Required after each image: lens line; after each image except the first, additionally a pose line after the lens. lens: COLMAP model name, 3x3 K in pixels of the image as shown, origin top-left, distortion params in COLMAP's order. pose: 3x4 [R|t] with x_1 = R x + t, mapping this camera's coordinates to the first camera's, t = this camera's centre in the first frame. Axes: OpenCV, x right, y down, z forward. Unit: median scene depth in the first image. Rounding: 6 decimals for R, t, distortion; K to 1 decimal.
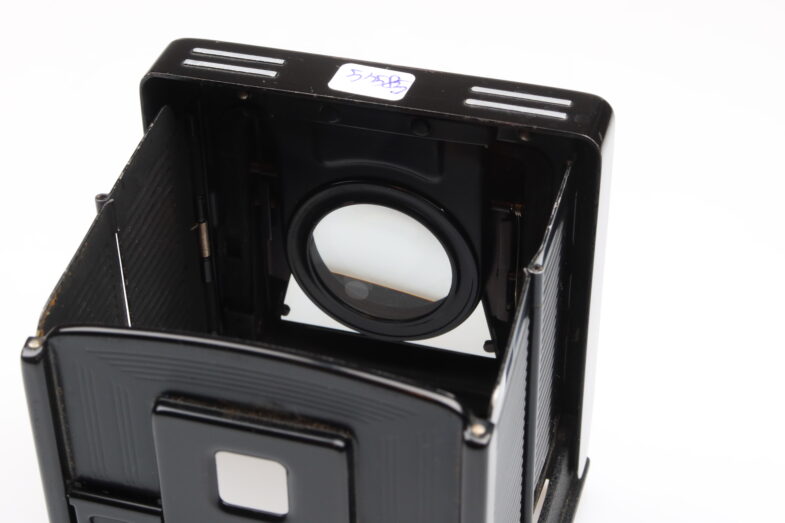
lens RADIAL K [[1768.8, 0, 392.5], [0, 1768.8, 261.5], [0, 0, 1]] dist [-0.700205, -0.162338]
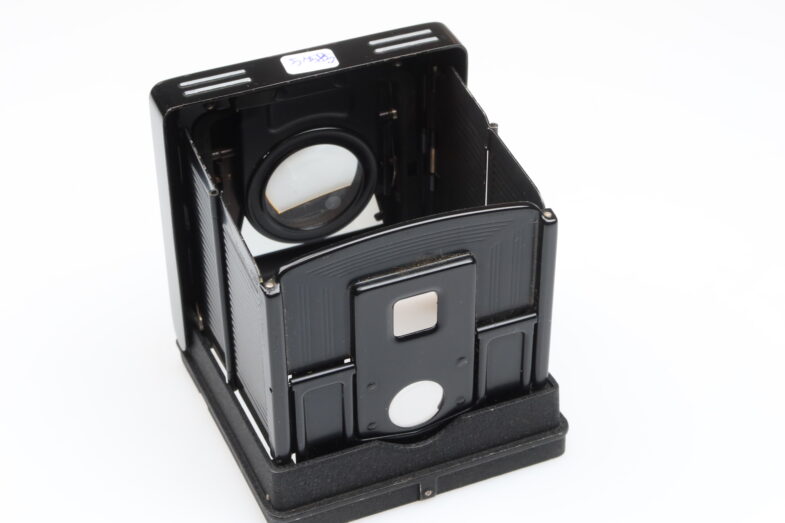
lens RADIAL K [[1768.8, 0, 392.5], [0, 1768.8, 261.5], [0, 0, 1]] dist [-0.700205, -0.162338]
pose [[0.776318, -0.378775, 0.503845, -0.765099], [0.374556, 0.920096, 0.114588, -0.090185], [-0.506989, 0.099762, 0.856160, -0.283891]]
